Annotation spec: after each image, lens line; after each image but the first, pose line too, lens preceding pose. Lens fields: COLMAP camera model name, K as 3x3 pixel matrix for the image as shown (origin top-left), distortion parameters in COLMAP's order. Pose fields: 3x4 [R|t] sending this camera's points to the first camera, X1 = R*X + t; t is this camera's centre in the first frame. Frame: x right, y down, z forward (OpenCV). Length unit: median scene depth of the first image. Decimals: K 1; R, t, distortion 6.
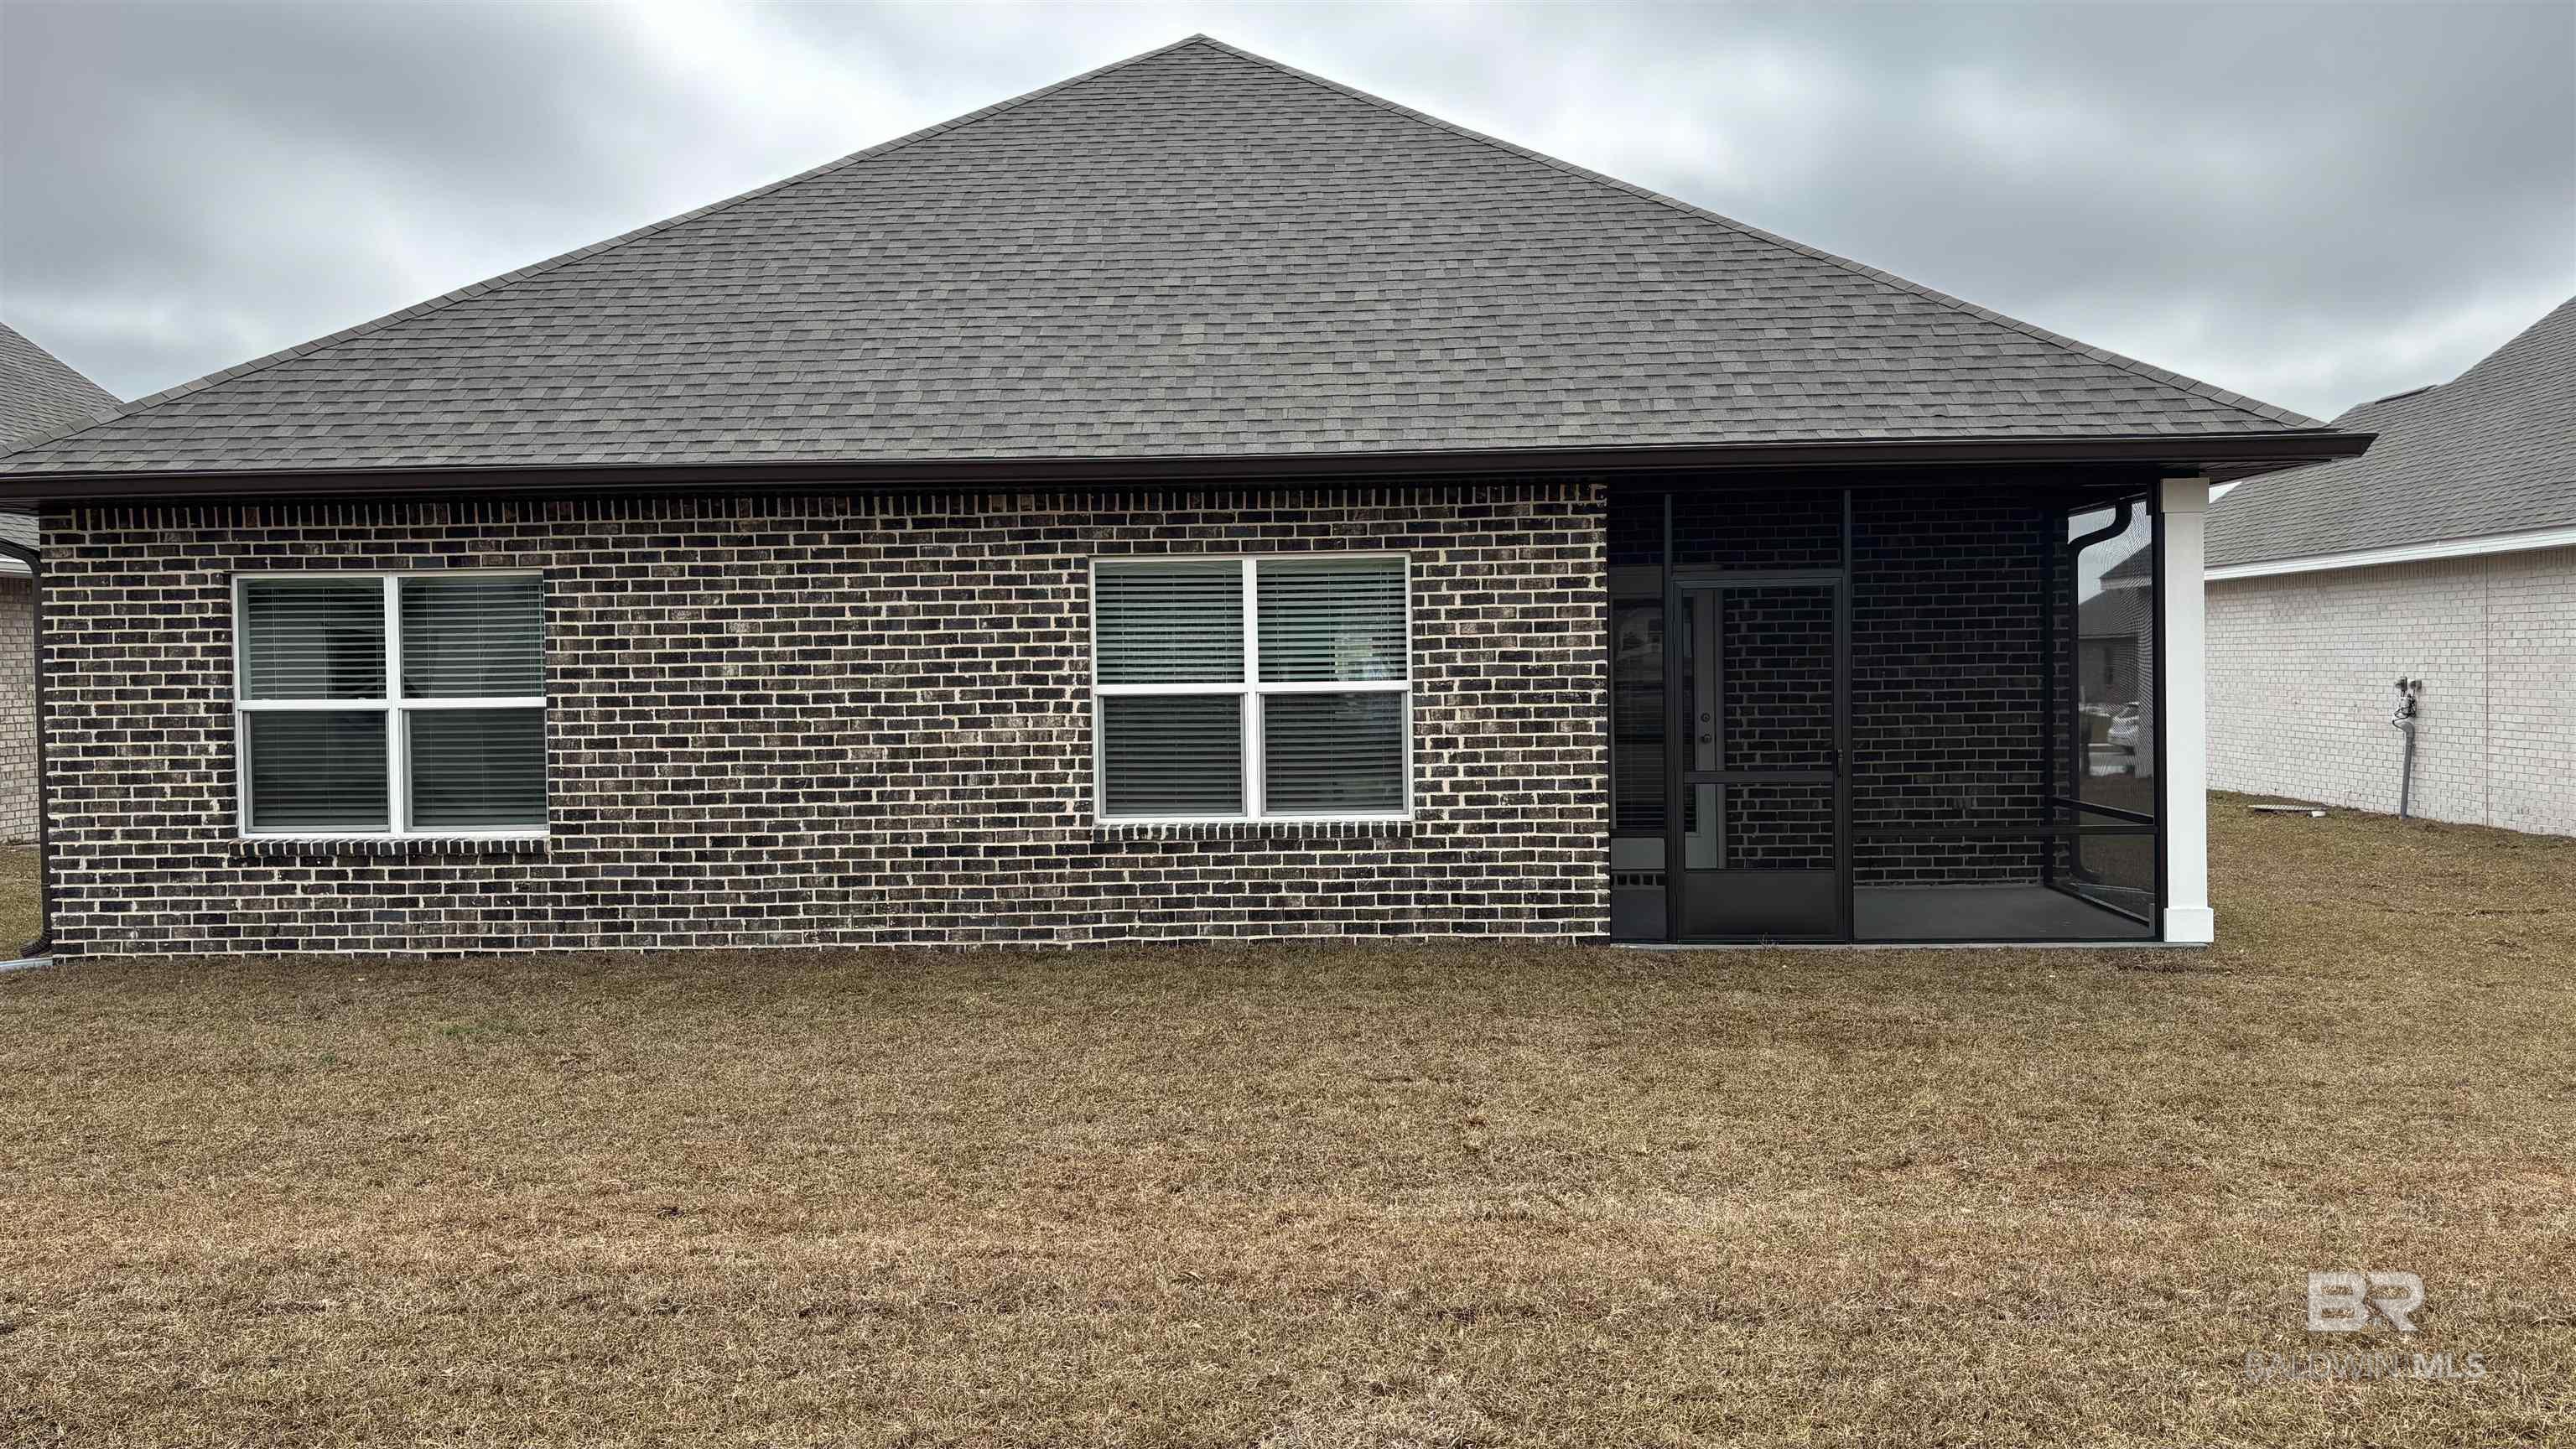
lens RADIAL K [[1948.1, 0, 1279.4], [0, 1948.1, 729.0], [0, 0, 1]] dist [-0.003410, -0.006301]
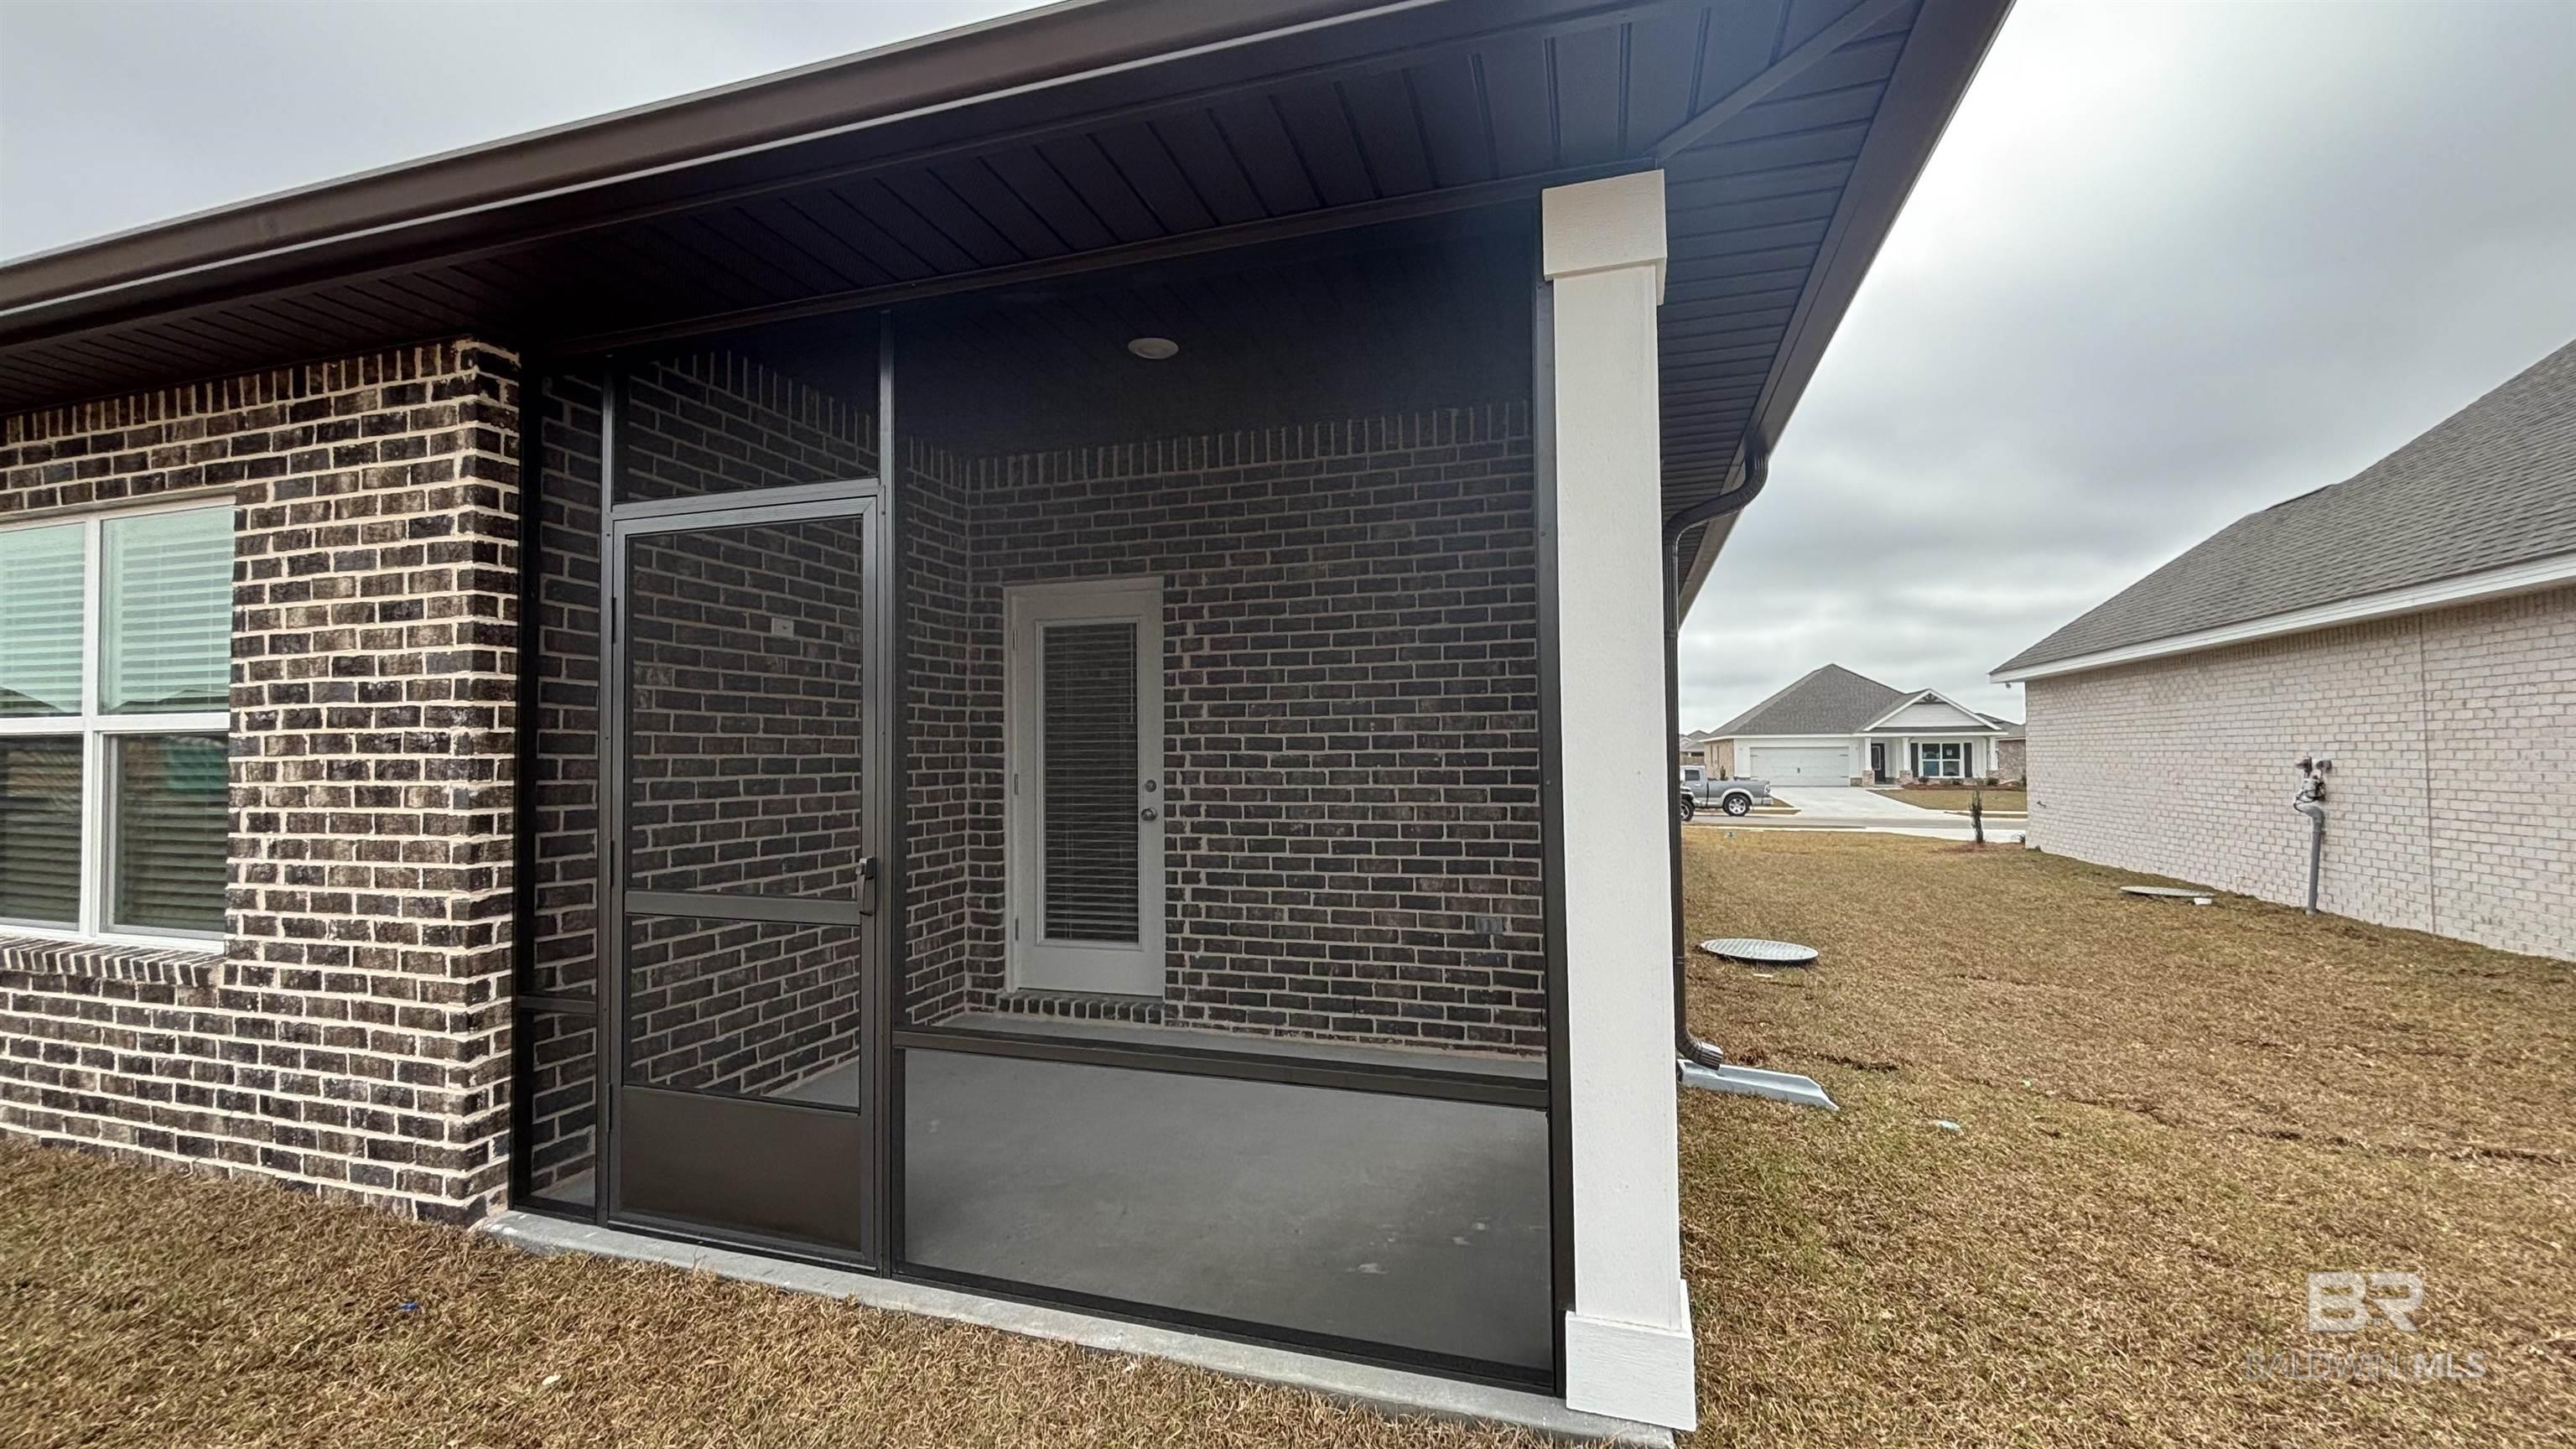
lens RADIAL K [[1054.9, 0, 1294.6], [0, 1054.9, 720.7], [0, 0, 1]] dist [0.008398, -0.001115]
pose [[0.972847, 0.003728, -0.231421, 0.445458], [-0.018469, 0.997932, -0.061563, -0.008664], [0.230713, 0.064166, 0.970904, 0.770285]]
